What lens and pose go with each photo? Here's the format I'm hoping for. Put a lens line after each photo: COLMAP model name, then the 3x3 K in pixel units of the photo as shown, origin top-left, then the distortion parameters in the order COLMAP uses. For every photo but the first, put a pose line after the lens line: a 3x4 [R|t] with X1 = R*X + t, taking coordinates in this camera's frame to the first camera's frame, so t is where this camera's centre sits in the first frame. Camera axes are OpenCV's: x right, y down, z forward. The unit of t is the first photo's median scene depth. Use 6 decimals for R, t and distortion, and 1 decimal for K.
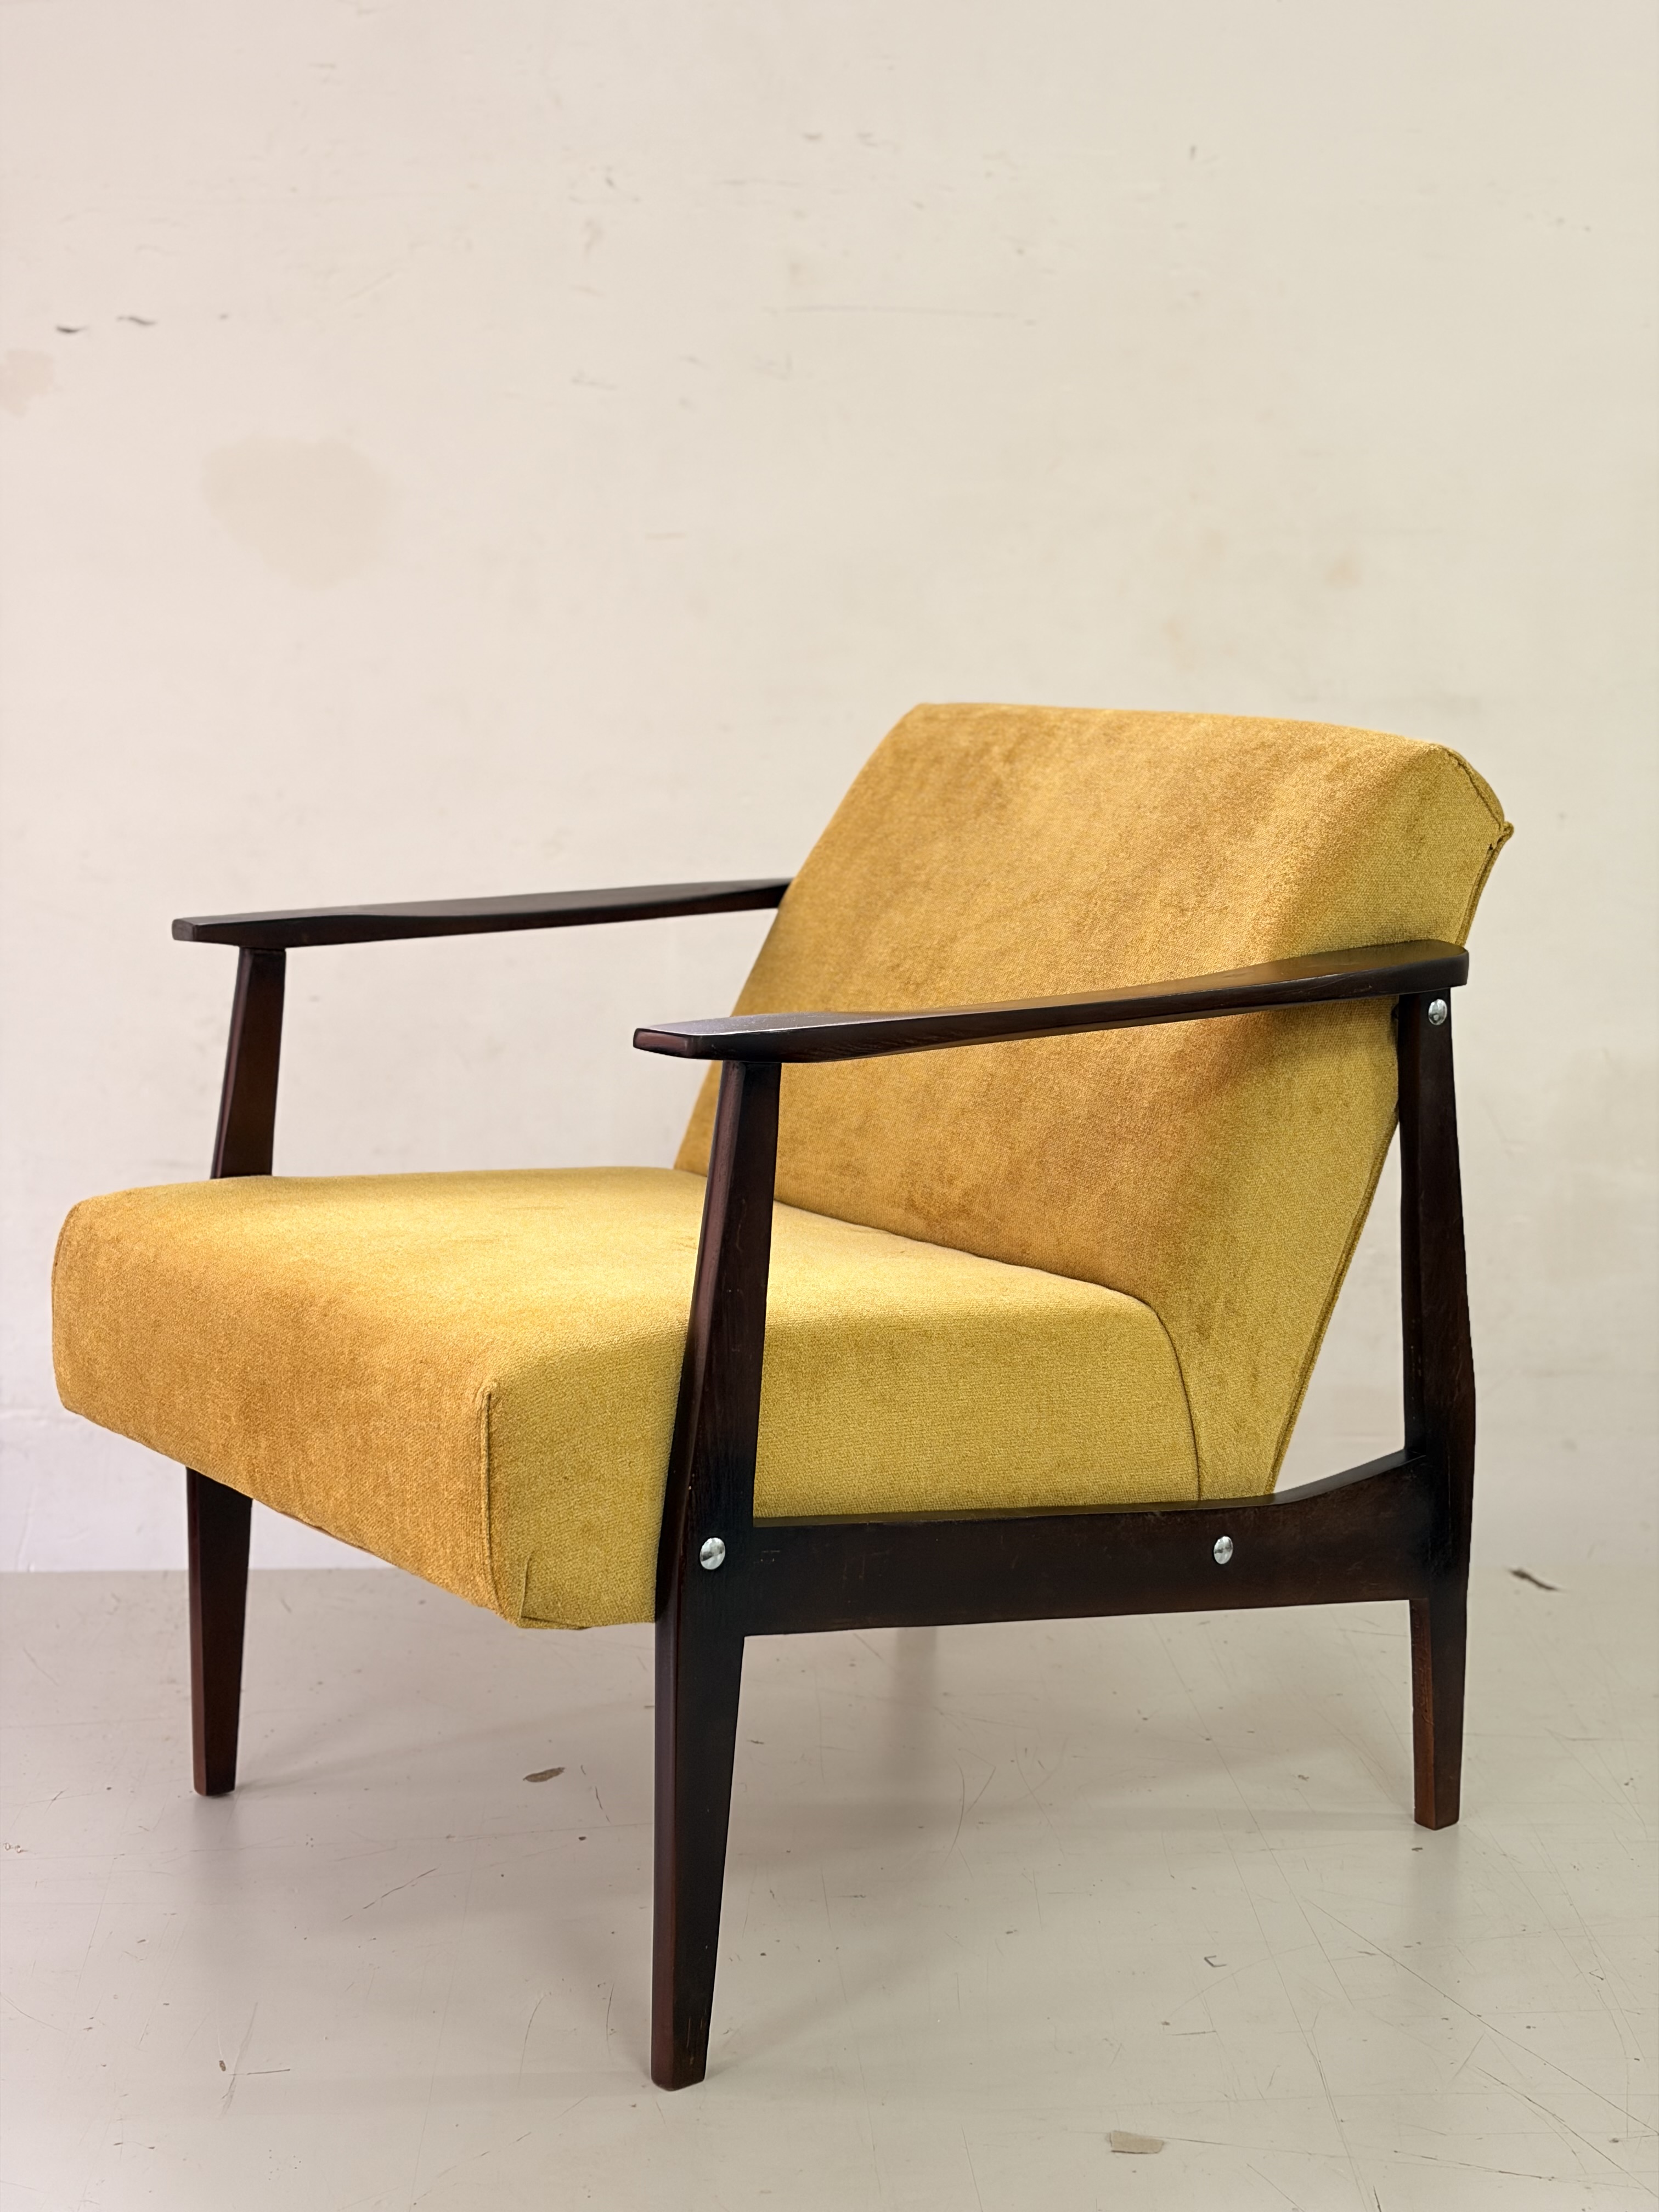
lens RADIAL K [[3308.1, 0, 829.5], [0, 3308.1, 1106.0], [0, 0, 1]] dist [0.196036, -0.686819]
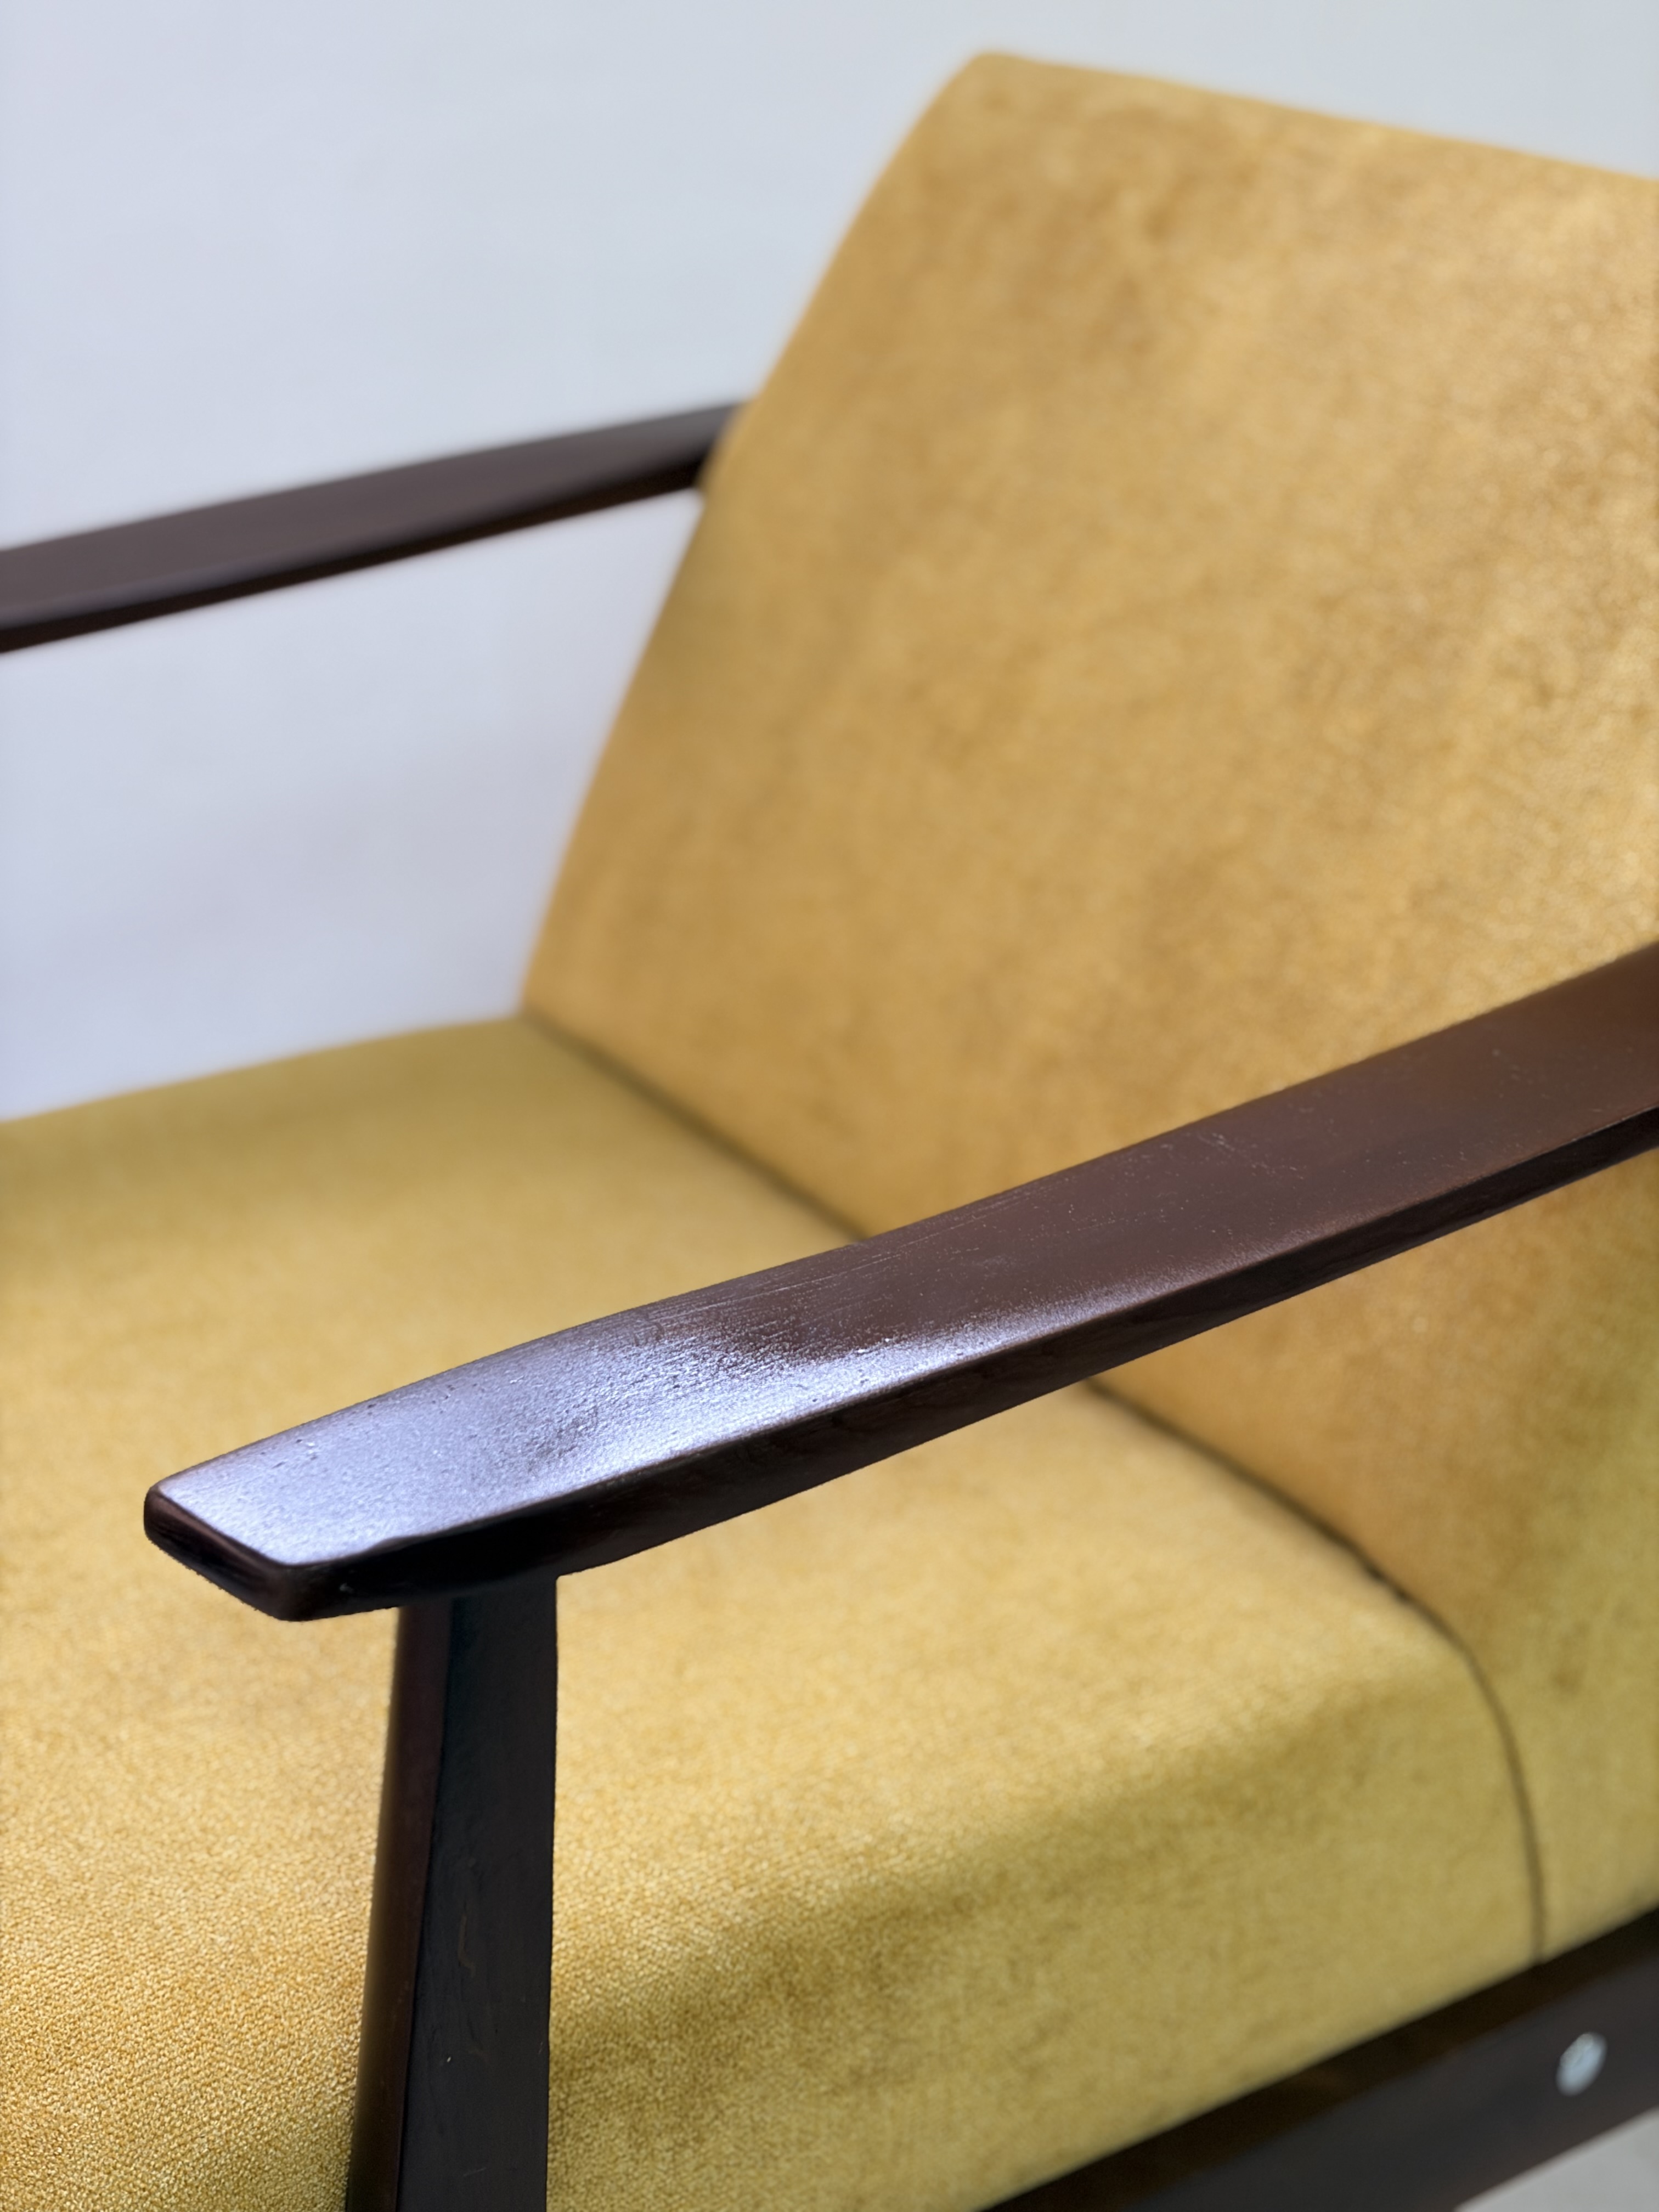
lens RADIAL K [[3314.5, 0, 841.6], [0, 3314.5, 1102.0], [0, 0, 1]] dist [0.209803, -0.723649]
pose [[0.999542, -0.005862, -0.029677, 0.023360], [0.014669, 0.951908, 0.306032, -0.139264], [0.026456, -0.306328, 0.951558, 0.522425]]
